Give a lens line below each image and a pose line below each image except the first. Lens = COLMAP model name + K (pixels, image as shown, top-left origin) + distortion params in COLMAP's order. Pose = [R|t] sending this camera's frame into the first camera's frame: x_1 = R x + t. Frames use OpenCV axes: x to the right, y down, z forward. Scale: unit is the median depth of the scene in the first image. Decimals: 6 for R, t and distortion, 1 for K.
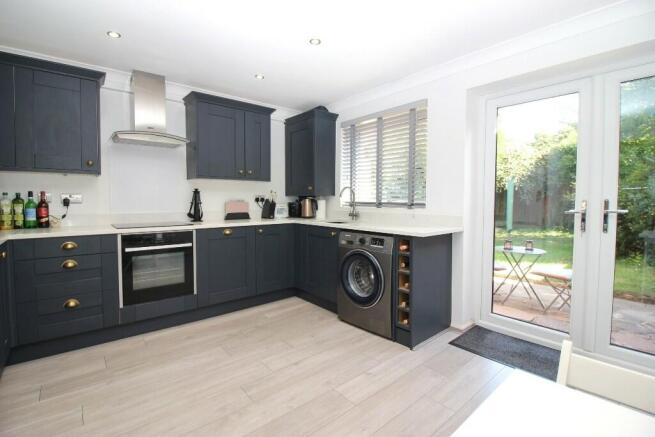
lens RADIAL K [[302.3, 0, 323.9], [0, 302.3, 213.3], [0, 0, 1]] dist [0.002616, -0.016217]
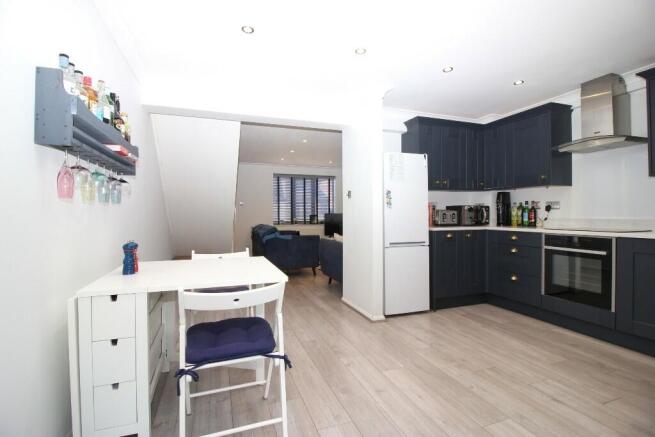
lens RADIAL K [[302.3, 0, 323.9], [0, 302.3, 213.3], [0, 0, 1]] dist [0.002616, -0.016217]
pose [[-0.349006, -0.002520, -0.937117, 0.706282], [-0.039809, 0.999134, 0.012138, 0.007814], [0.936274, 0.041542, -0.348804, 0.541600]]
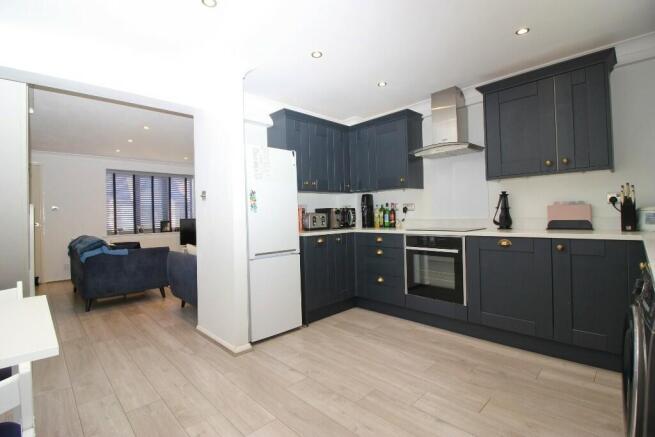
lens RADIAL K [[302.3, 0, 323.9], [0, 302.3, 213.3], [0, 0, 1]] dist [0.002616, -0.016217]
pose [[0.071039, -0.009292, -0.997430, 0.505509], [-0.020132, 0.999740, -0.010747, 0.001697], [0.997270, 0.020844, 0.070834, 0.524880]]
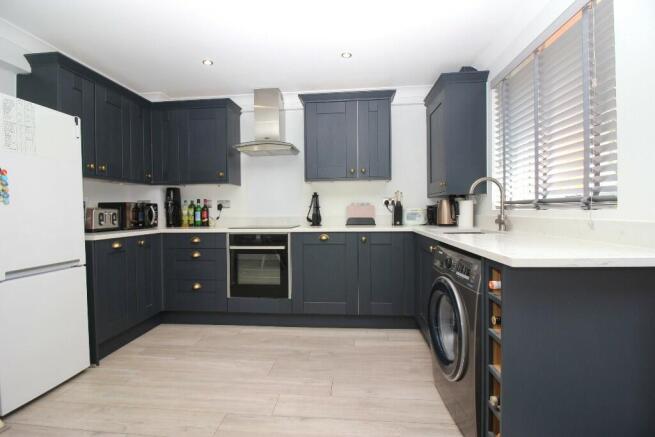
lens RADIAL K [[302.3, 0, 323.9], [0, 302.3, 213.3], [0, 0, 1]] dist [0.002616, -0.016217]
pose [[0.703481, -0.003665, -0.710705, 0.372807], [-0.019323, 0.999518, -0.024281, 0.012844], [0.710452, 0.030814, 0.703071, 0.404820]]
